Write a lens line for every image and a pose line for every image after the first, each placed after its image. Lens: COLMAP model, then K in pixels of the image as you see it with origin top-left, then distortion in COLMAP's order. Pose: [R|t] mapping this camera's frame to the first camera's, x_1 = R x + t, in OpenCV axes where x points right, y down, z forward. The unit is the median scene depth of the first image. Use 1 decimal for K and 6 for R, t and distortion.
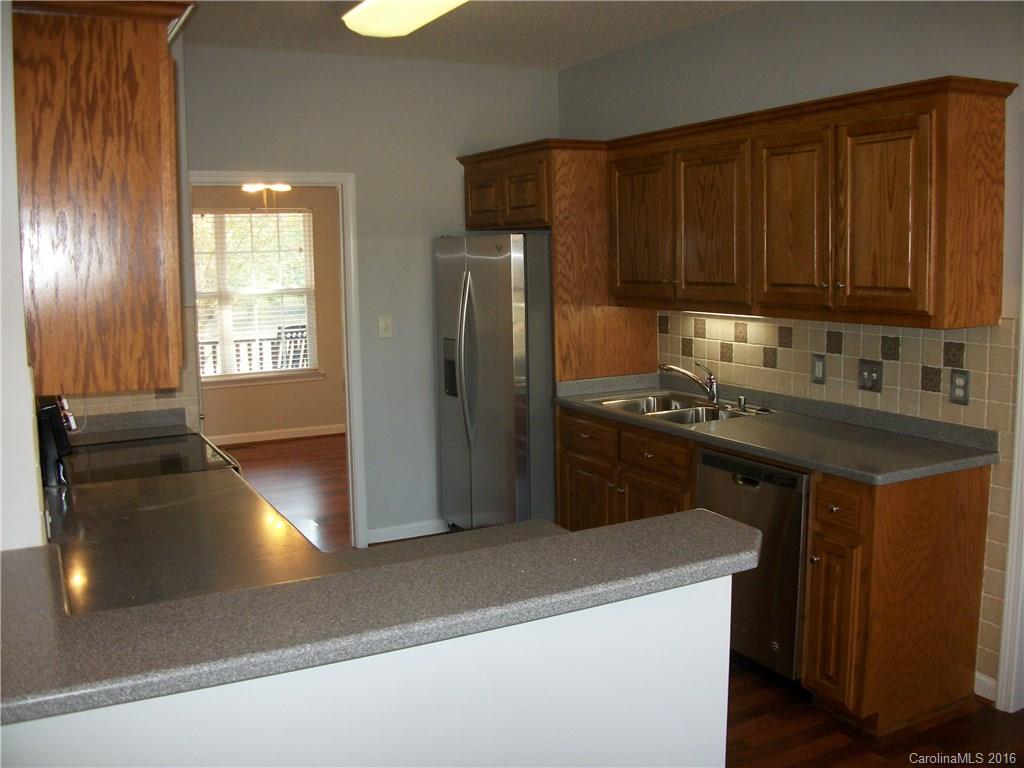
lens RADIAL K [[979.5, 0, 512.0], [0, 979.5, 384.0], [0, 0, 1]] dist [-0.135193, 0.035704]
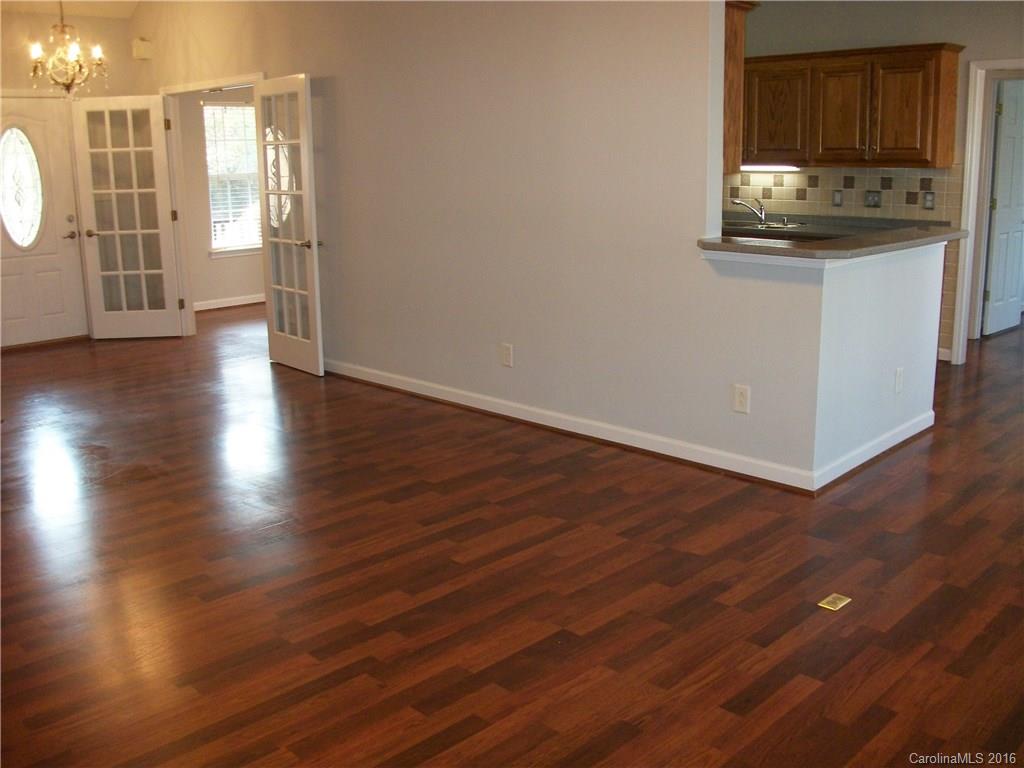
lens RADIAL K [[978.3, 0, 540.4], [0, 978.3, 380.5], [0, 0, 1]] dist [-0.110639, 0.020089]
pose [[0.946911, -0.065997, 0.314649, -0.854218], [0.038219, 0.994871, 0.093655, 0.143282], [-0.319217, -0.076658, 0.944576, -0.580959]]
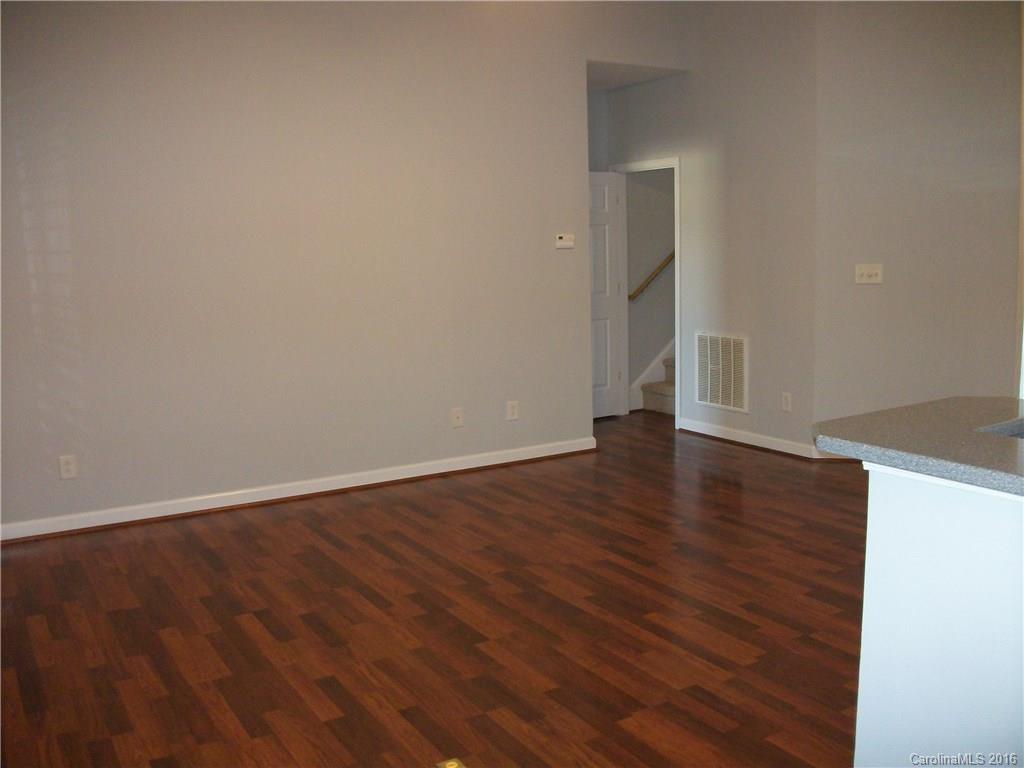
lens RADIAL K [[979.5, 0, 512.0], [0, 979.5, 384.0], [0, 0, 1]] dist [-0.135193, 0.035704]
pose [[0.060331, 0.162510, -0.984861, 0.347031], [-0.108274, 0.981902, 0.155389, 0.017092], [0.992289, 0.097260, 0.076835, 0.096221]]
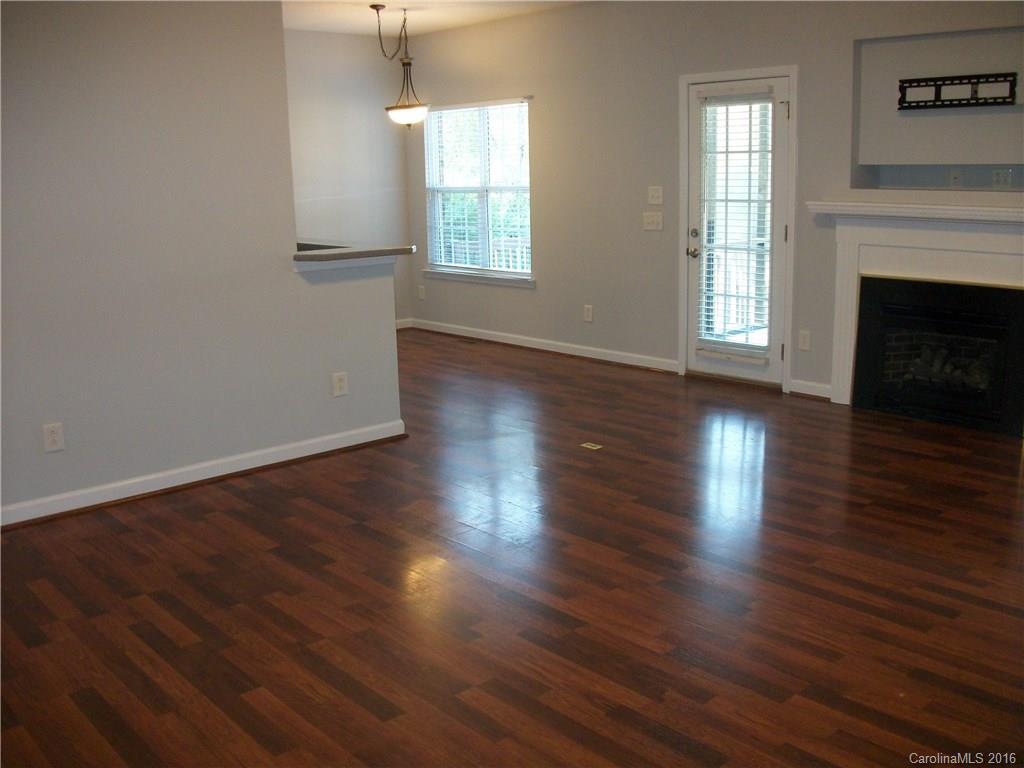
lens RADIAL K [[979.5, 0, 512.0], [0, 979.5, 384.0], [0, 0, 1]] dist [-0.135193, 0.035704]
pose [[-0.253618, -0.184209, 0.949602, -1.651918], [0.153429, 0.961611, 0.227516, 0.002699], [-0.955059, 0.203399, -0.215619, 0.538037]]
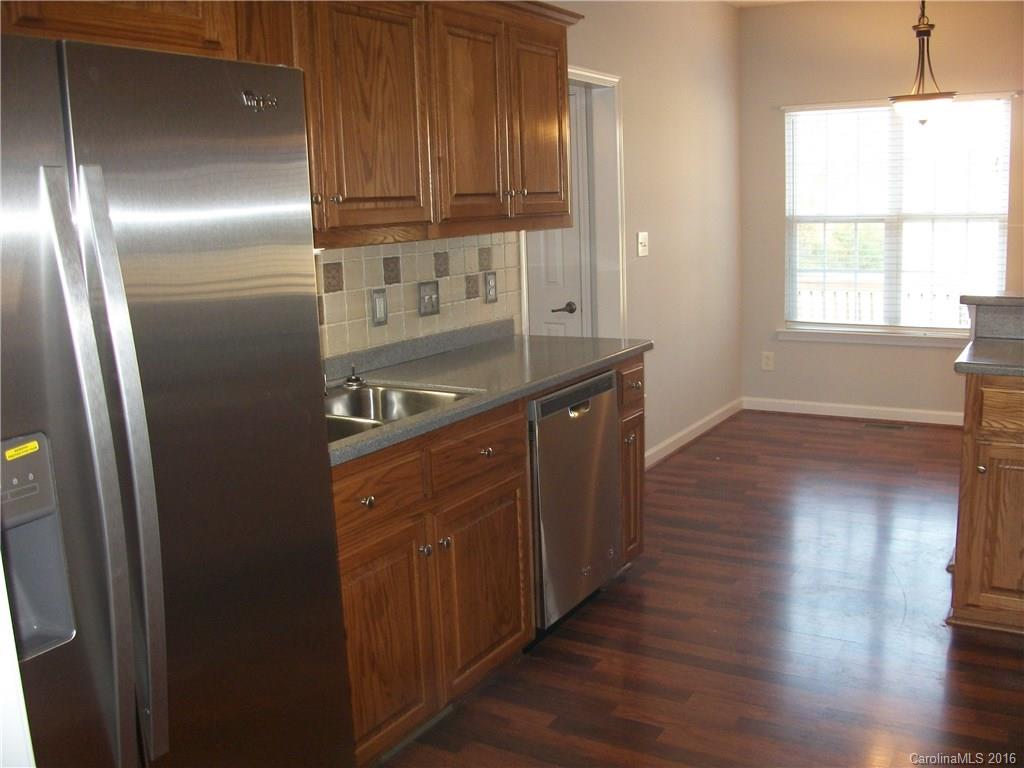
lens RADIAL K [[979.5, 0, 512.0], [0, 979.5, 384.0], [0, 0, 1]] dist [-0.135193, 0.035704]
pose [[-0.523735, -0.117000, 0.843808, -0.470922], [0.158169, 0.959945, 0.231275, -0.135544], [-0.837069, 0.254591, -0.484251, 1.430311]]
